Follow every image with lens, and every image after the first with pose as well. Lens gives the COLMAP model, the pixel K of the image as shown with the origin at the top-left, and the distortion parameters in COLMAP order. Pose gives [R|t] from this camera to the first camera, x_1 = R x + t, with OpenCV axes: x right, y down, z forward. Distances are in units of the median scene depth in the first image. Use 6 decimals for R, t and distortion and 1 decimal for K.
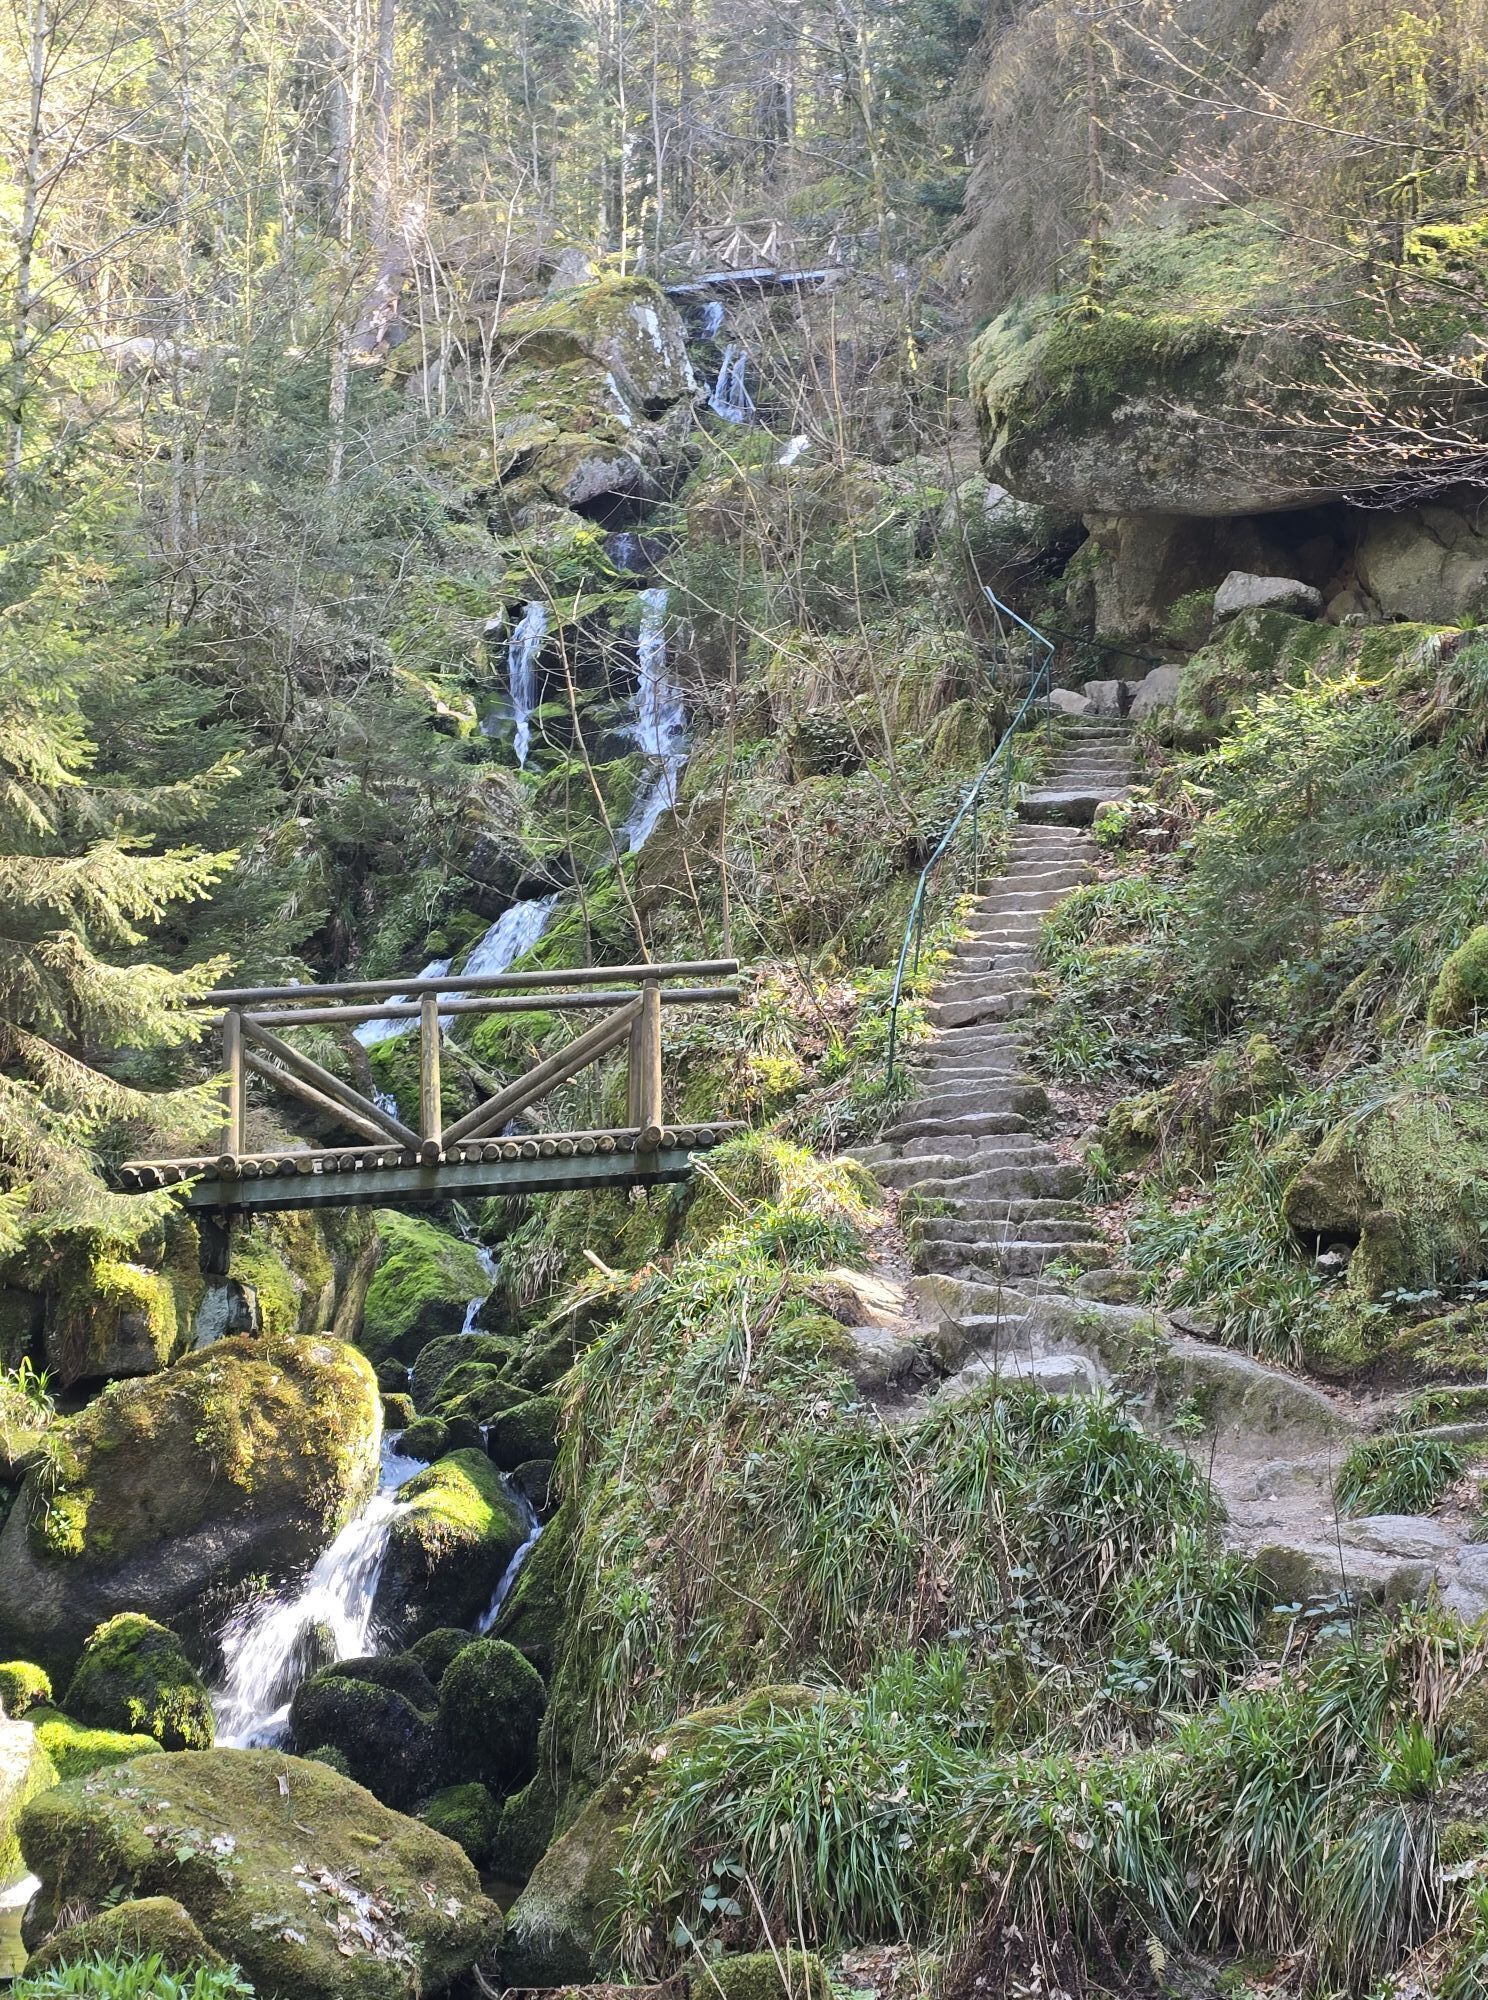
lens RADIAL K [[2795.5, 0, 743.0], [0, 2795.5, 997.6], [0, 0, 1]] dist [0.012750, 0.000000]
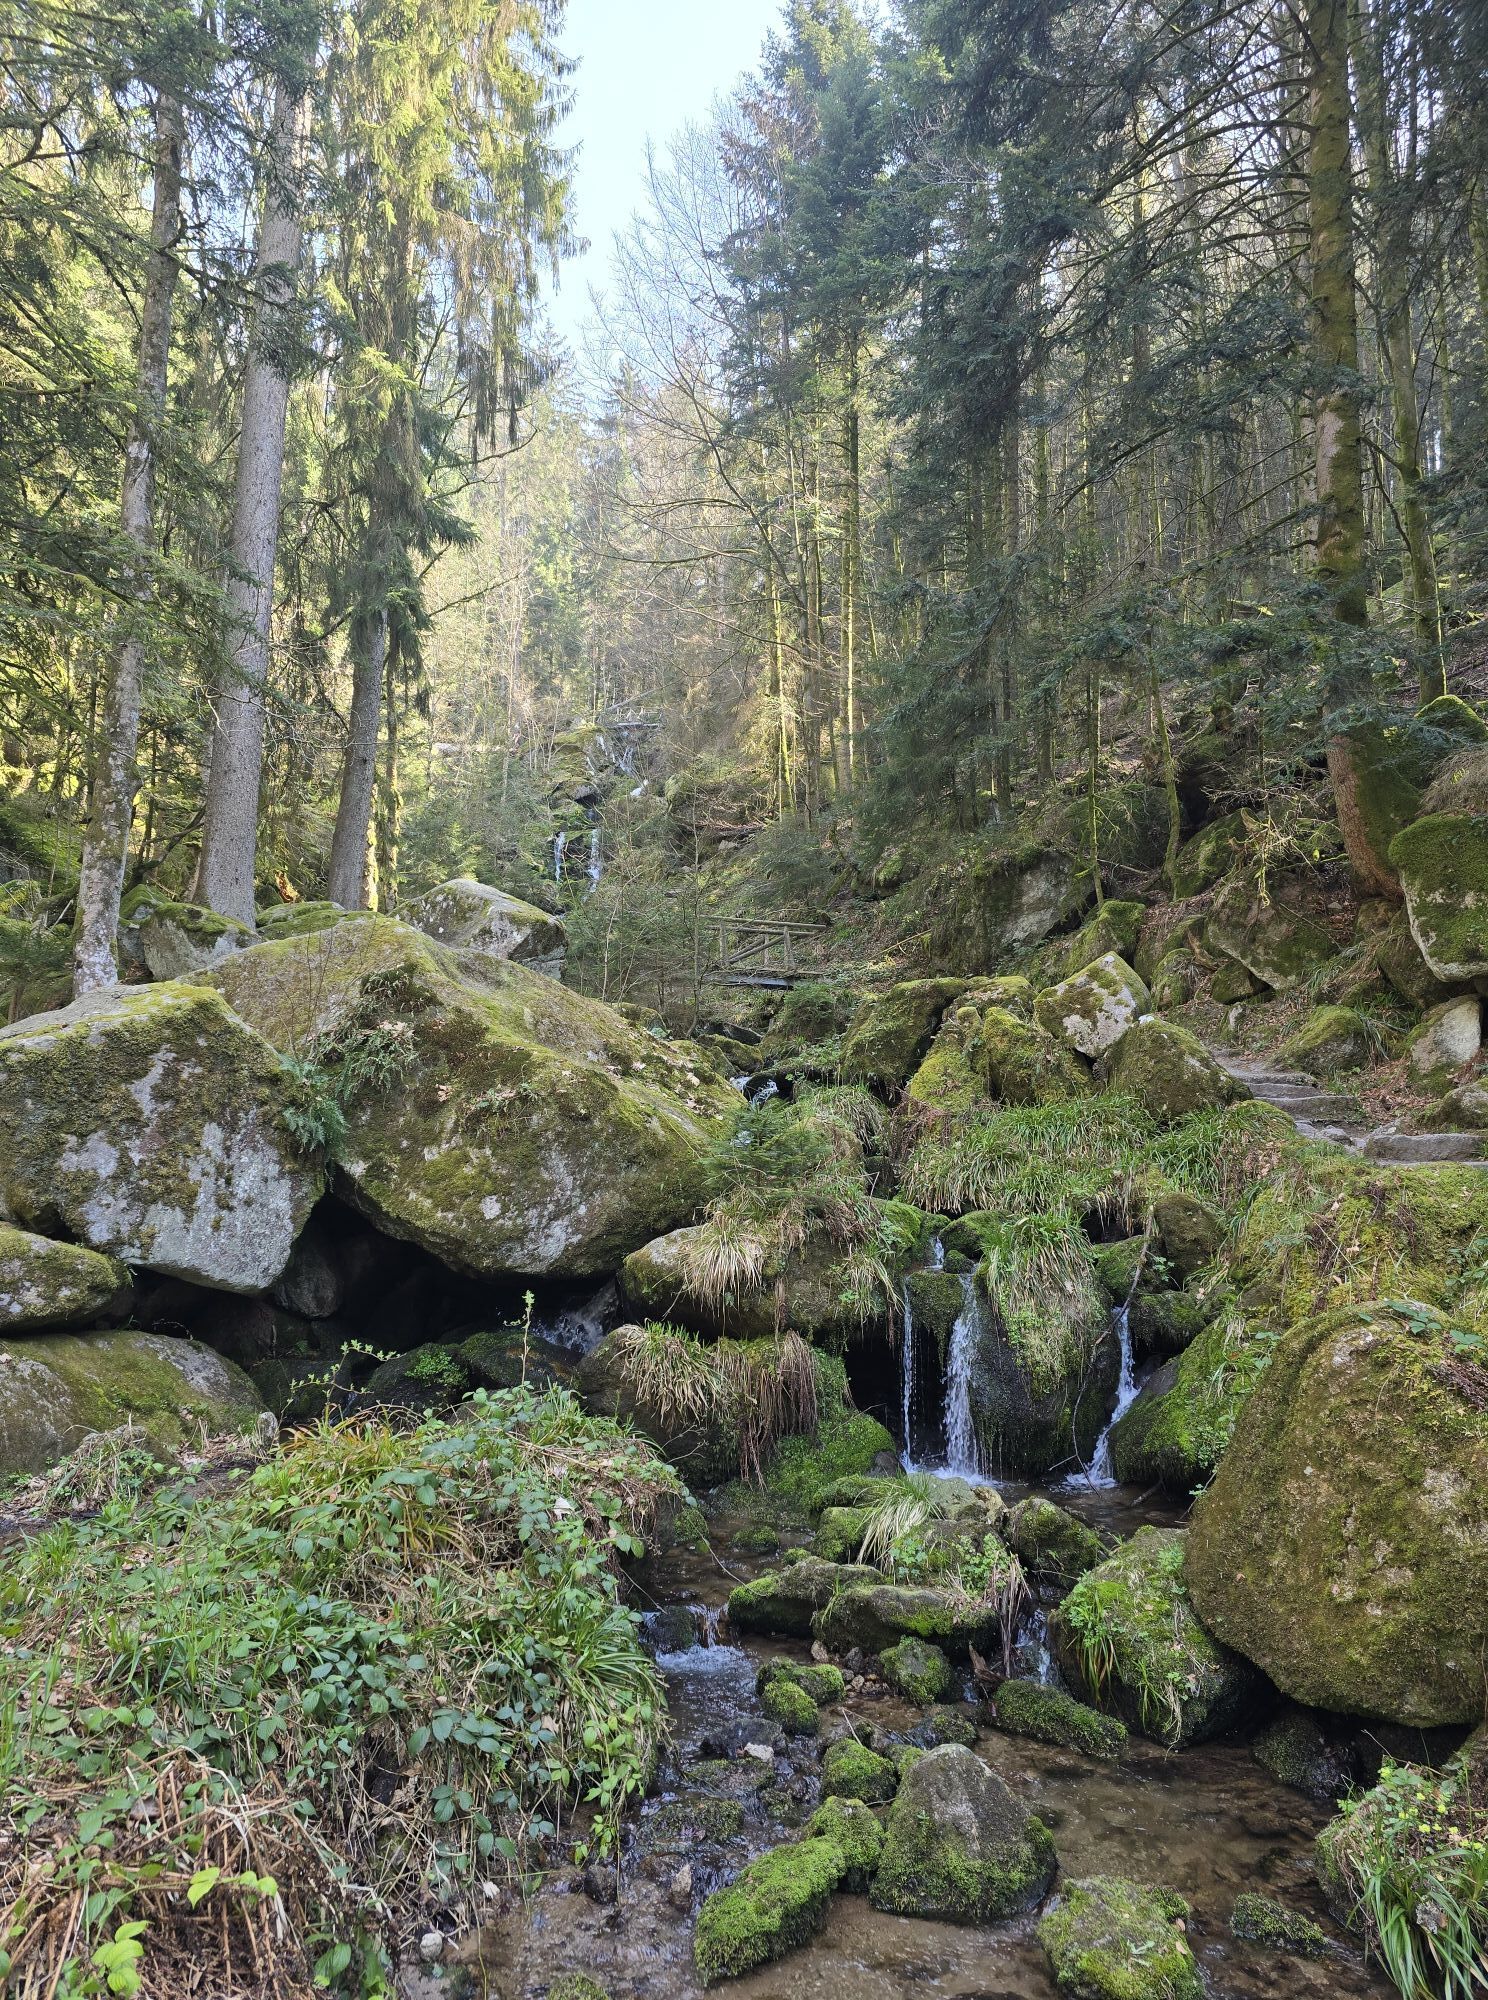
lens RADIAL K [[2795.5, 0, 744.6], [0, 2795.5, 1000.3], [0, 0, 1]] dist [0.012750, 0.000000]
pose [[0.999665, 0.015574, -0.020690, 0.214404], [-0.016207, 0.999394, -0.030801, 0.159483], [0.020198, 0.031126, 0.999311, -2.319128]]
